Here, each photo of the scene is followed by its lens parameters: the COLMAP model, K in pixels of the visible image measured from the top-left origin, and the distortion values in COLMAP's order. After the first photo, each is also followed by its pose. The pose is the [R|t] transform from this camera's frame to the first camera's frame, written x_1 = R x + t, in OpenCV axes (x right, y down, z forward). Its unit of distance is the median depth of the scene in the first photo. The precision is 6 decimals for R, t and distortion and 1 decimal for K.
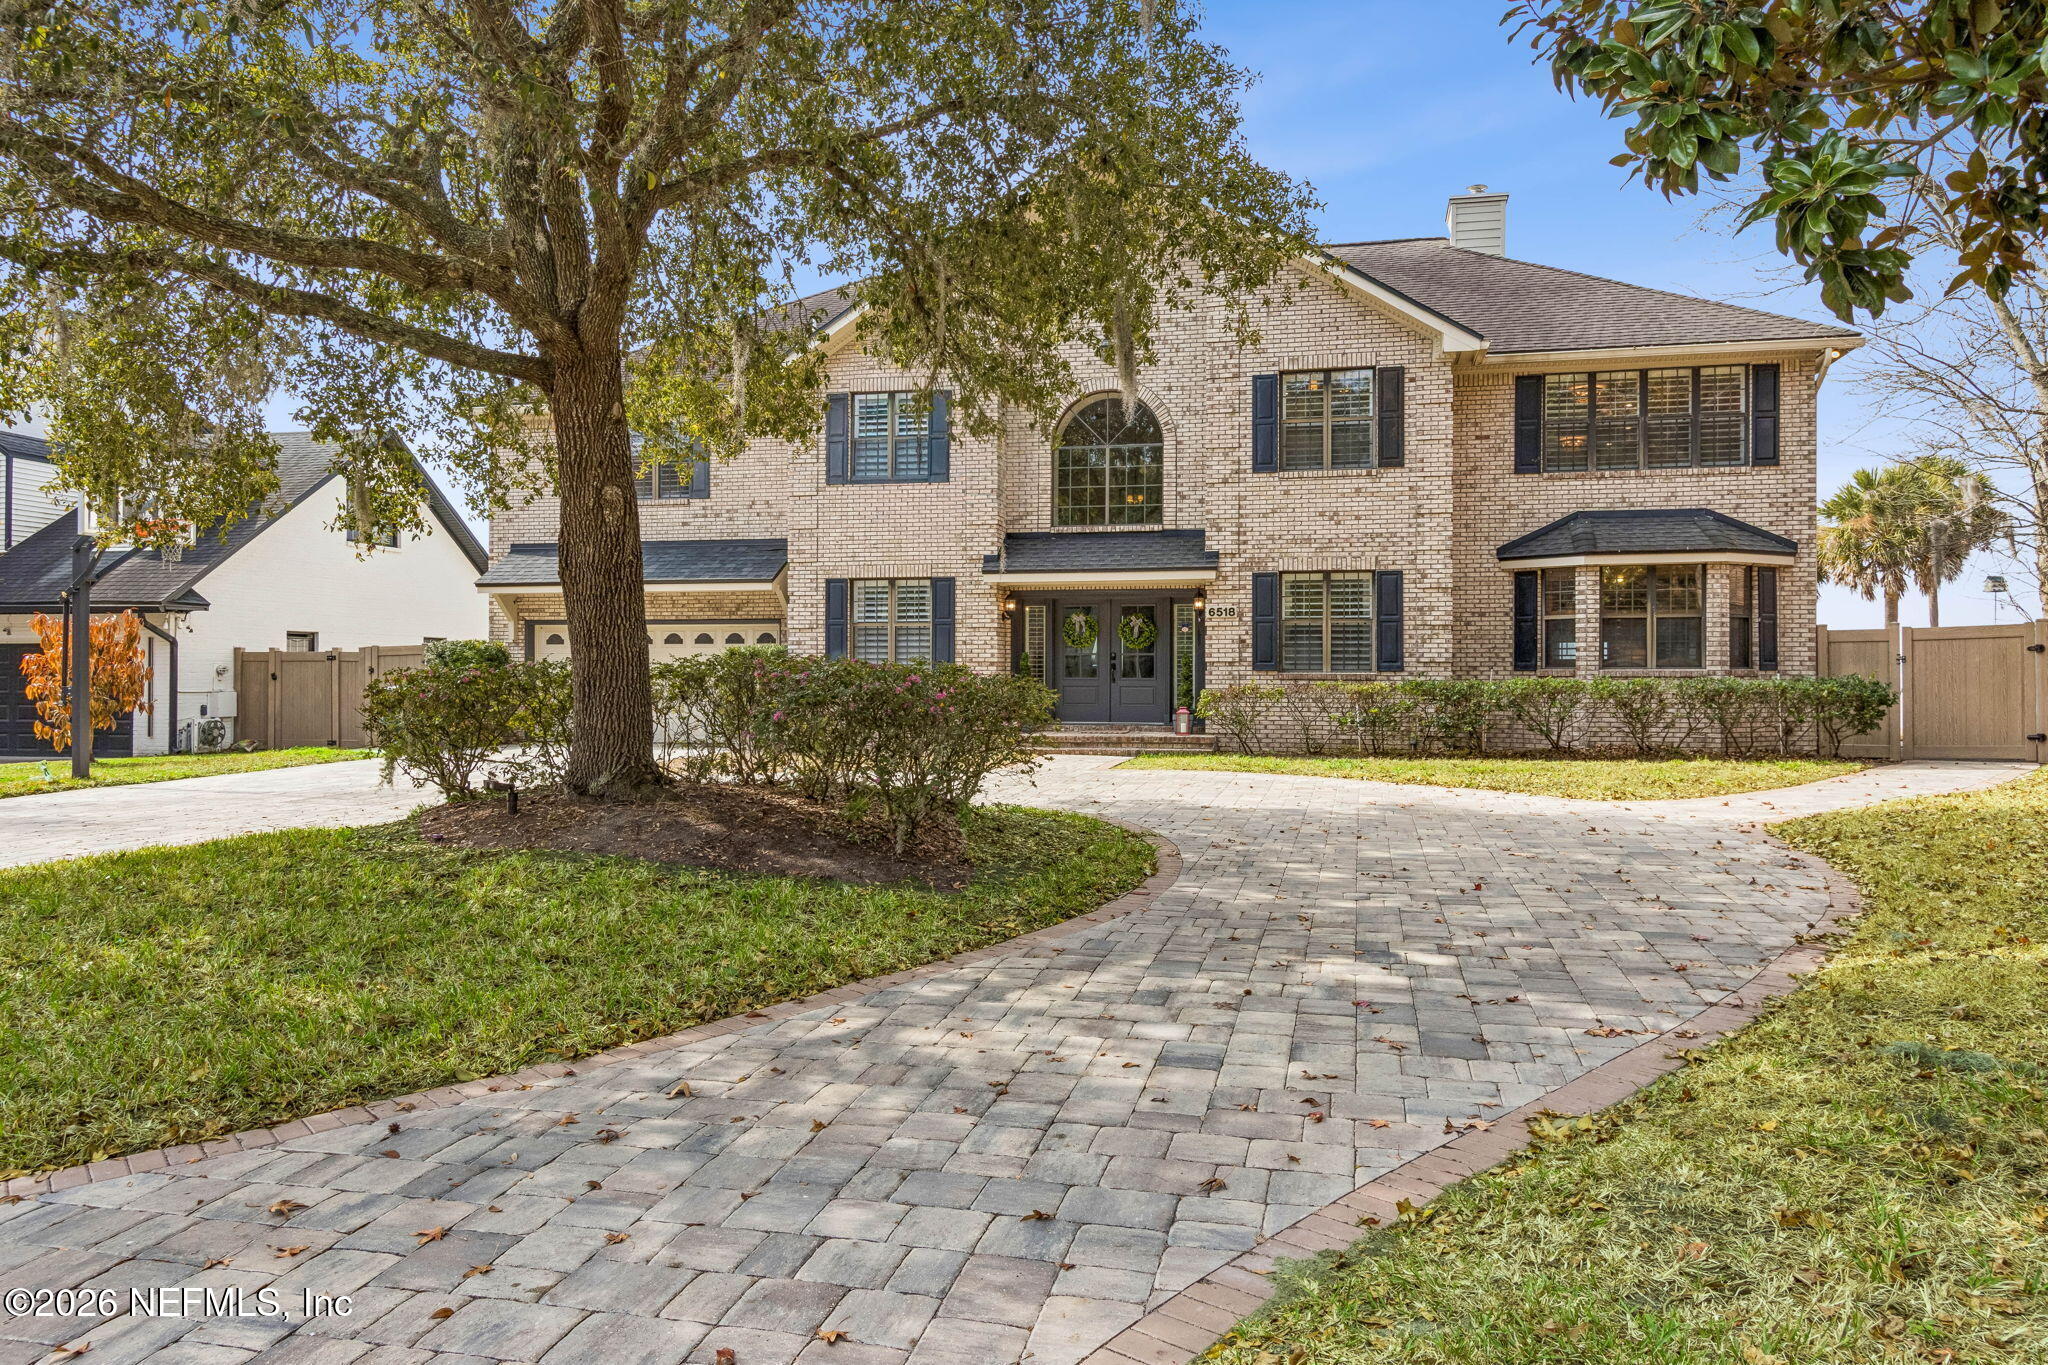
lens RADIAL K [[1505.5, 0, 1011.4], [0, 1505.5, 678.6], [0, 0, 1]] dist [-0.001191, -0.000383]
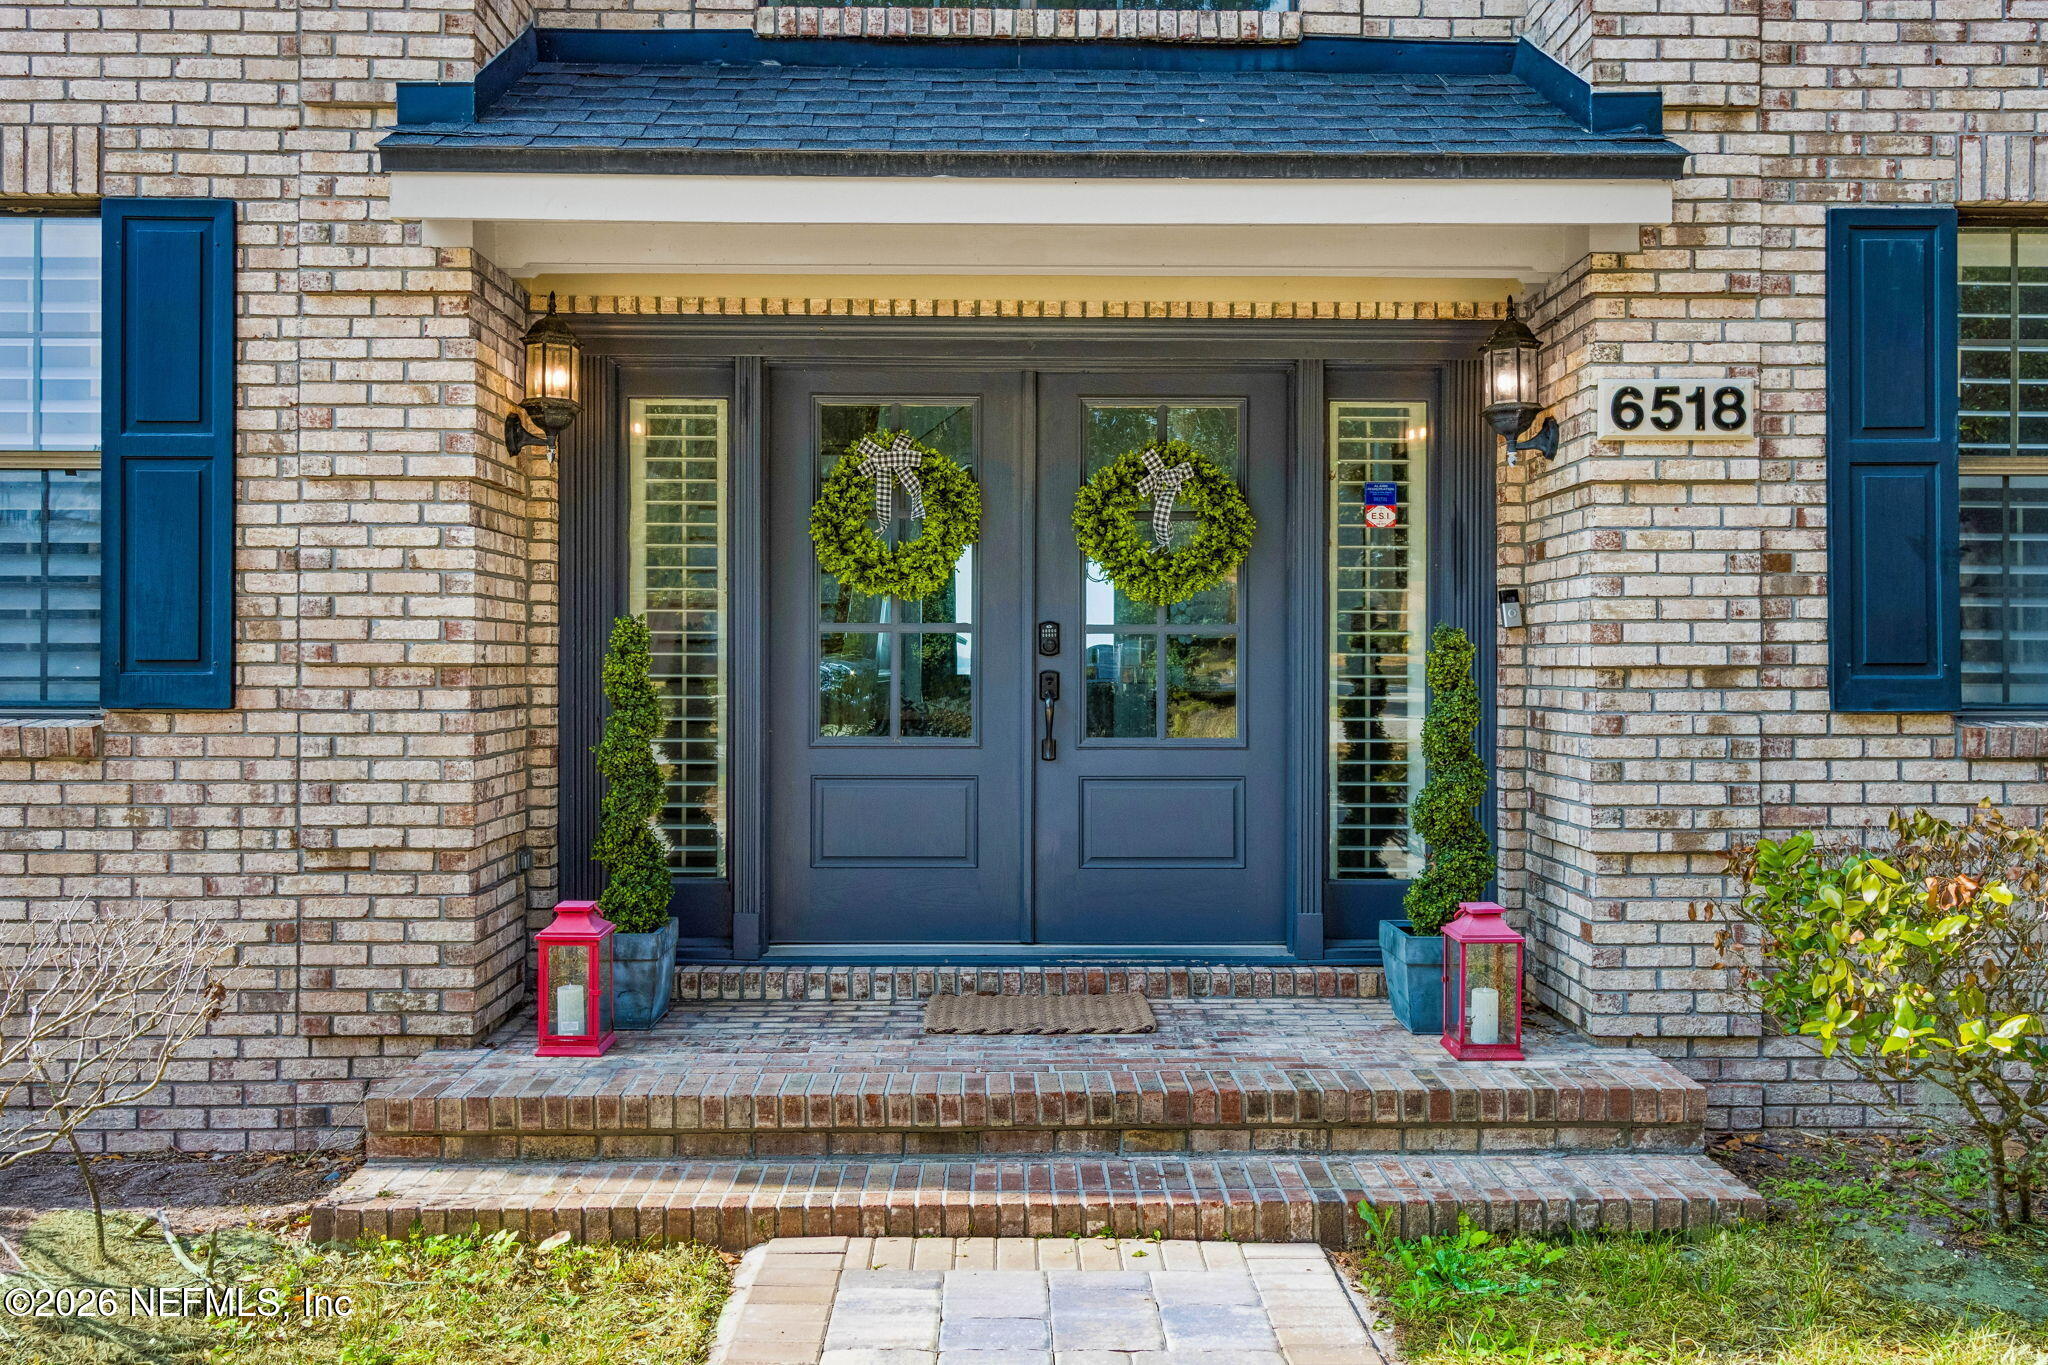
lens RADIAL K [[1505.5, 0, 1009.5], [0, 1505.5, 674.8], [0, 0, 1]] dist [-0.001191, -0.000383]
pose [[0.969277, -0.001233, 0.245968, 0.009170], [0.000509, 0.999995, 0.003008, -0.010797], [-0.245970, -0.002790, 0.969273, 0.838473]]
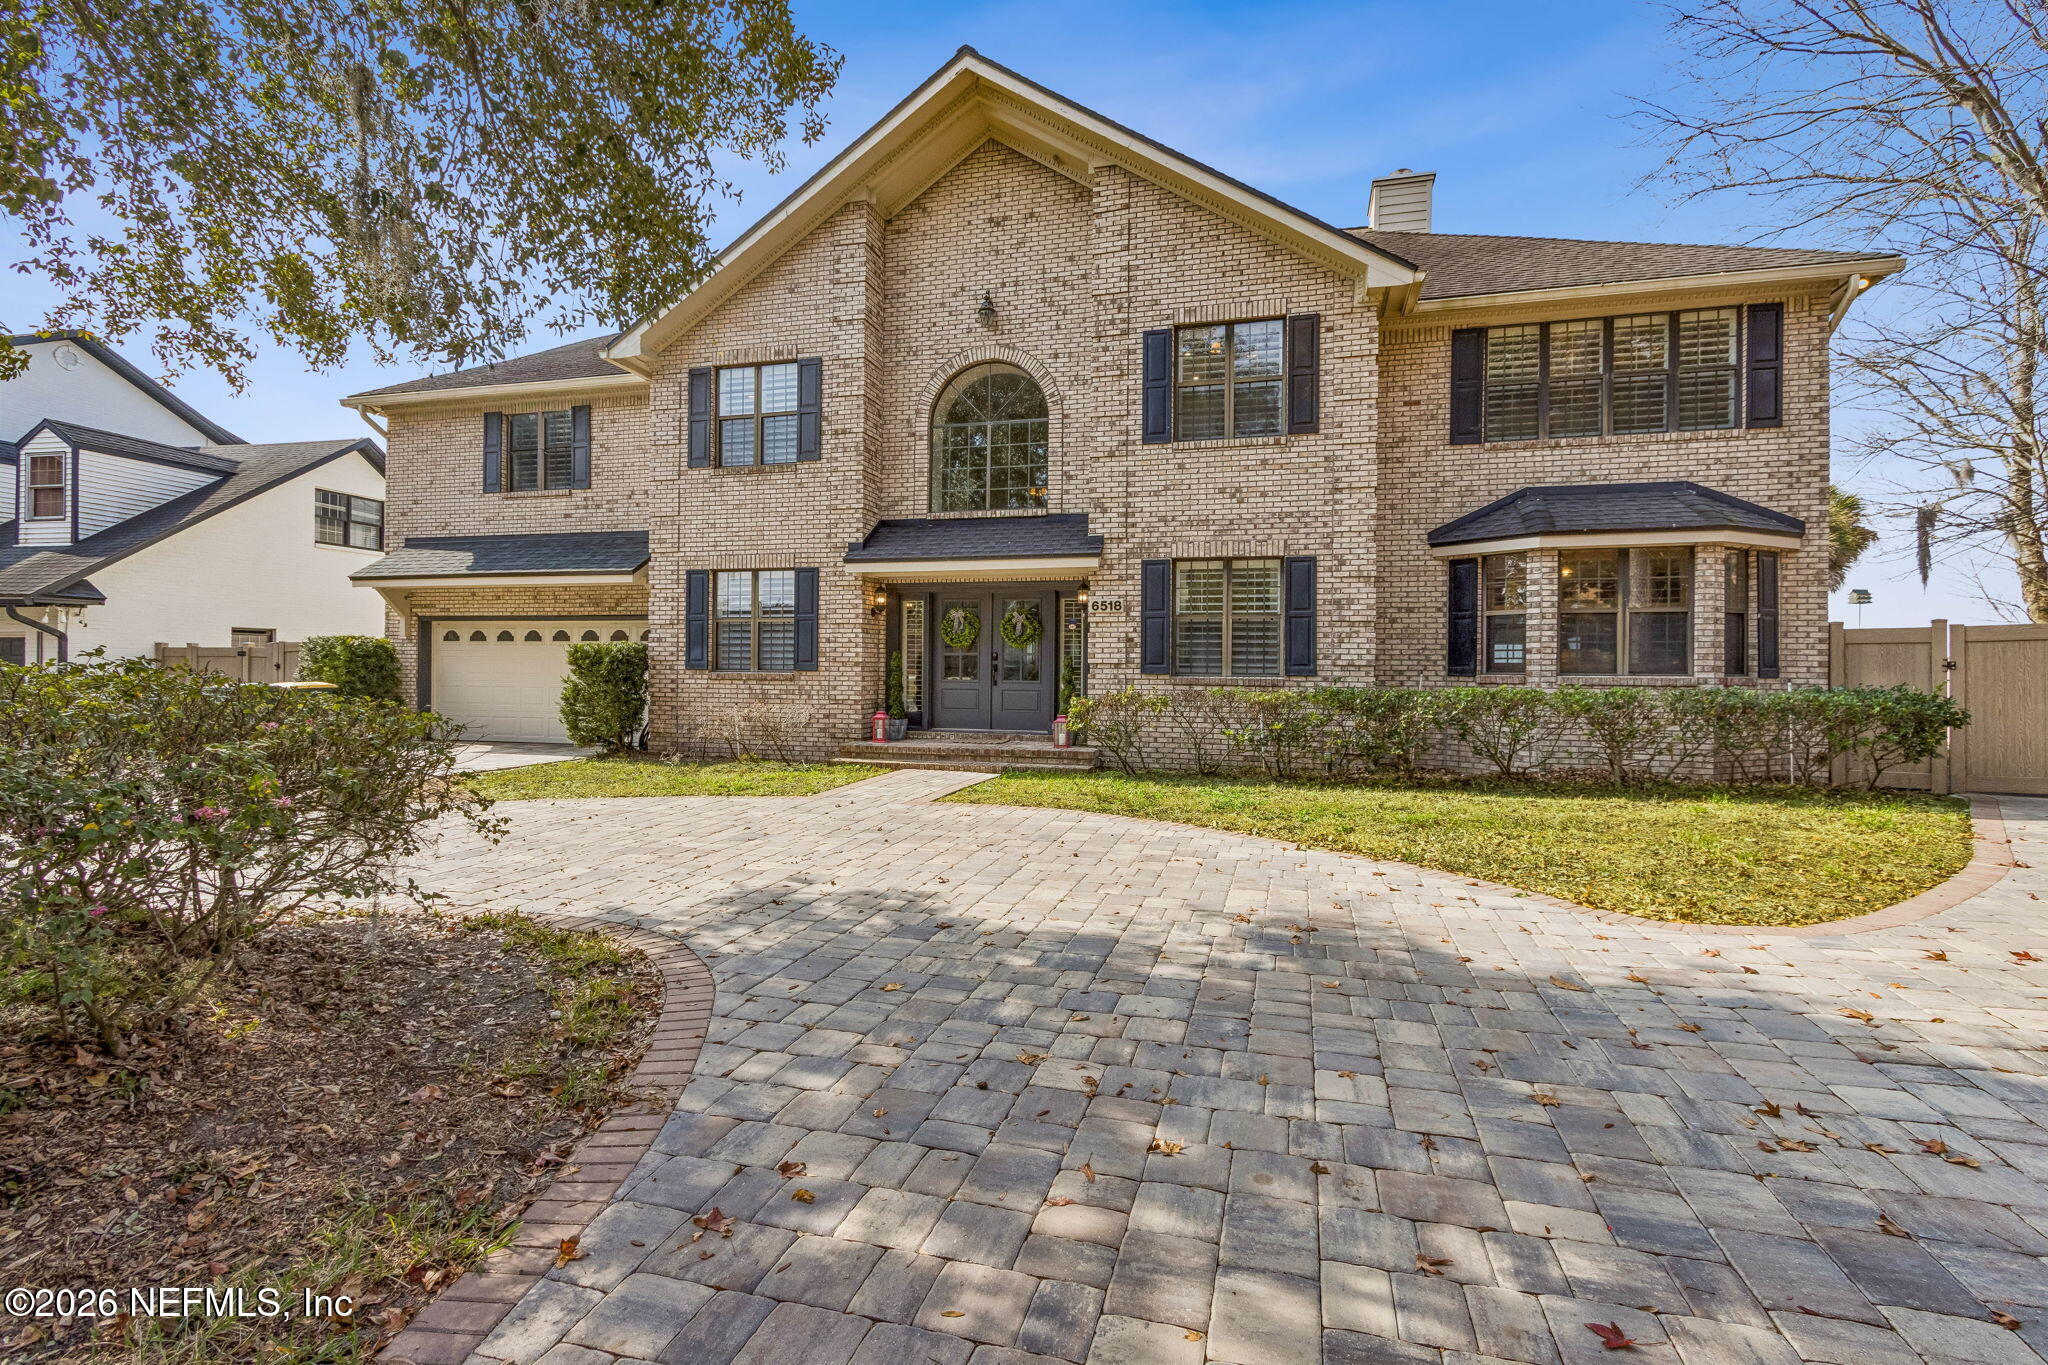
lens RADIAL K [[950.2, 0, 1056.8], [0, 950.2, 672.1], [0, 0, 1]] dist [0.006343, -0.003172]
pose [[0.999663, 0.005481, -0.025357, 0.126024], [-0.005377, 0.999977, 0.004146, -0.008301], [0.025380, -0.004008, 0.999670, 0.455245]]
